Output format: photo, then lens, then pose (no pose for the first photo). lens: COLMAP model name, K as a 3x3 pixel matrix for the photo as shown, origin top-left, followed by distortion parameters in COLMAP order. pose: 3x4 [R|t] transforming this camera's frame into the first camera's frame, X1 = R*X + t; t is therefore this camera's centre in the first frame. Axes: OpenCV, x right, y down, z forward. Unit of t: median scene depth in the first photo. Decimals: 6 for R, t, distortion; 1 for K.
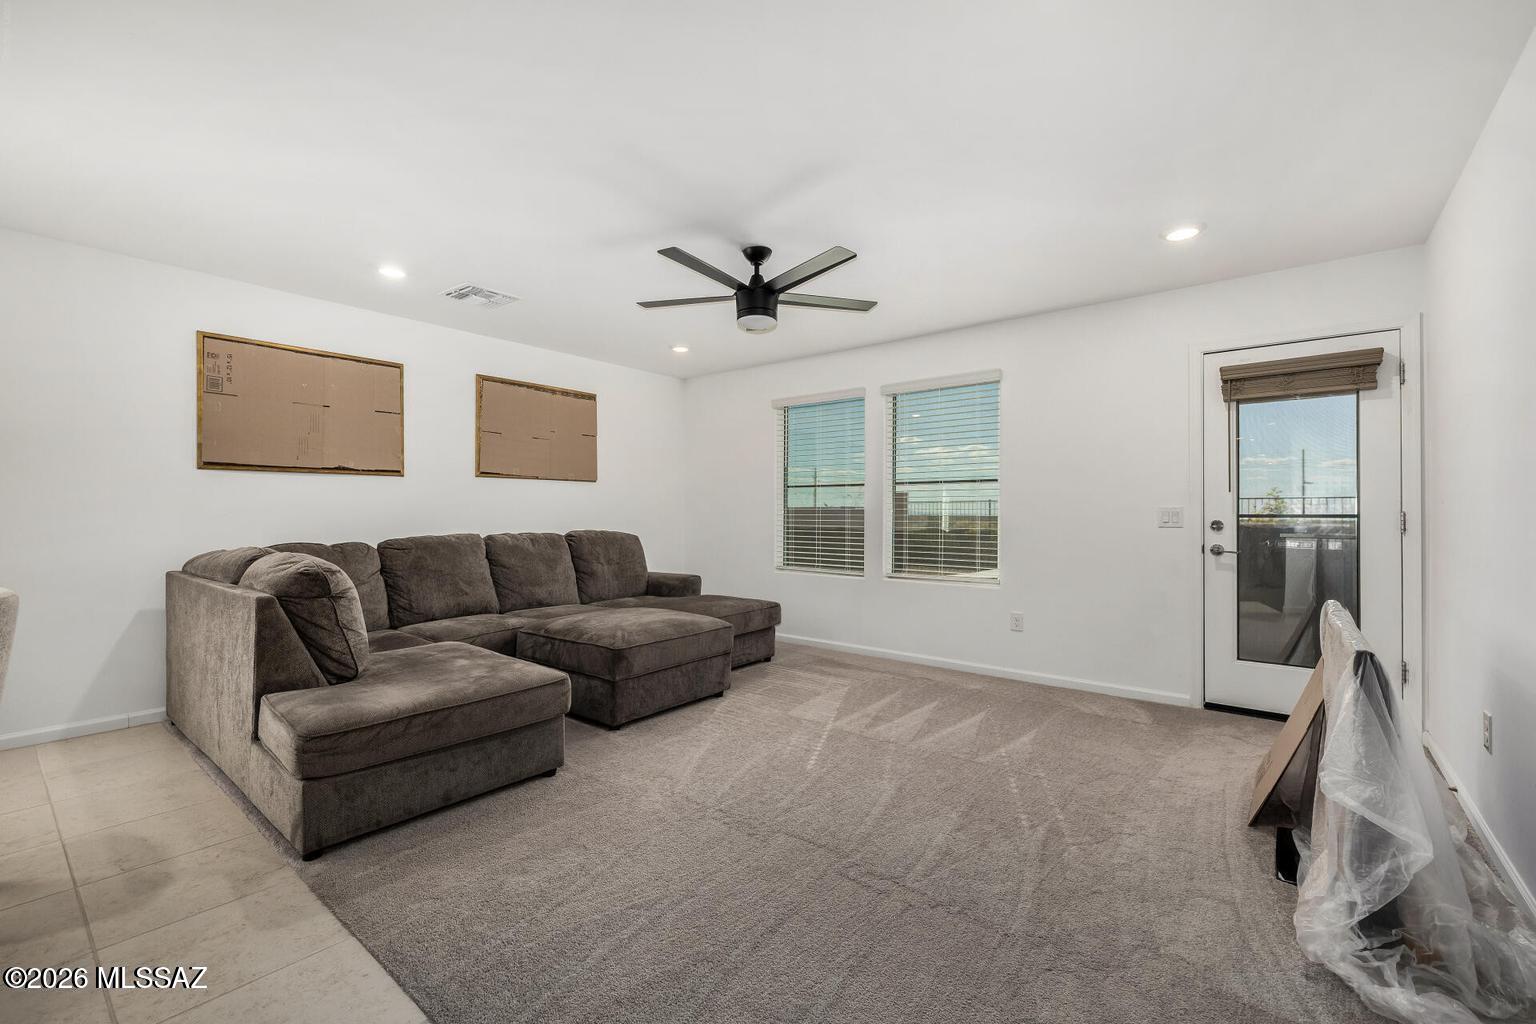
lens RADIAL K [[647.7, 0, 768.0], [0, 647.7, 512.0], [0, 0, 1]] dist [-0.001180, -0.000231]
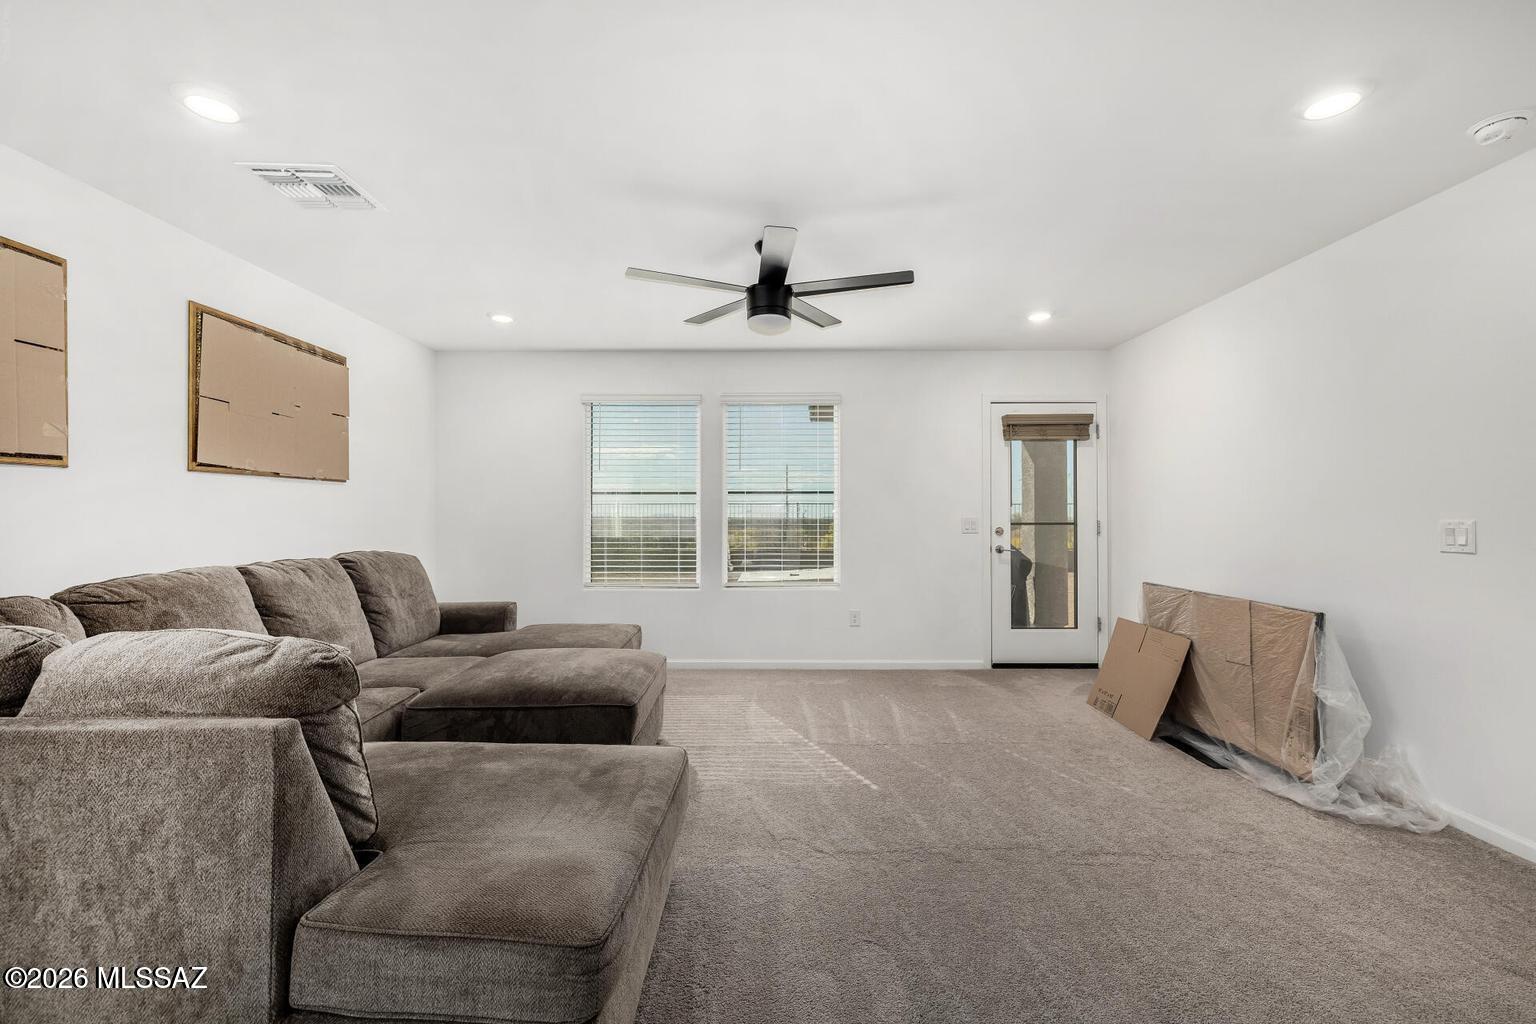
lens RADIAL K [[647.7, 0, 768.0], [0, 647.7, 512.0], [0, 0, 1]] dist [-0.001180, -0.000231]
pose [[0.778258, -0.001203, 0.627943, -0.446348], [0.001632, 0.999999, -0.000107, -0.016737], [-0.627943, 0.001108, 0.778259, 0.212211]]
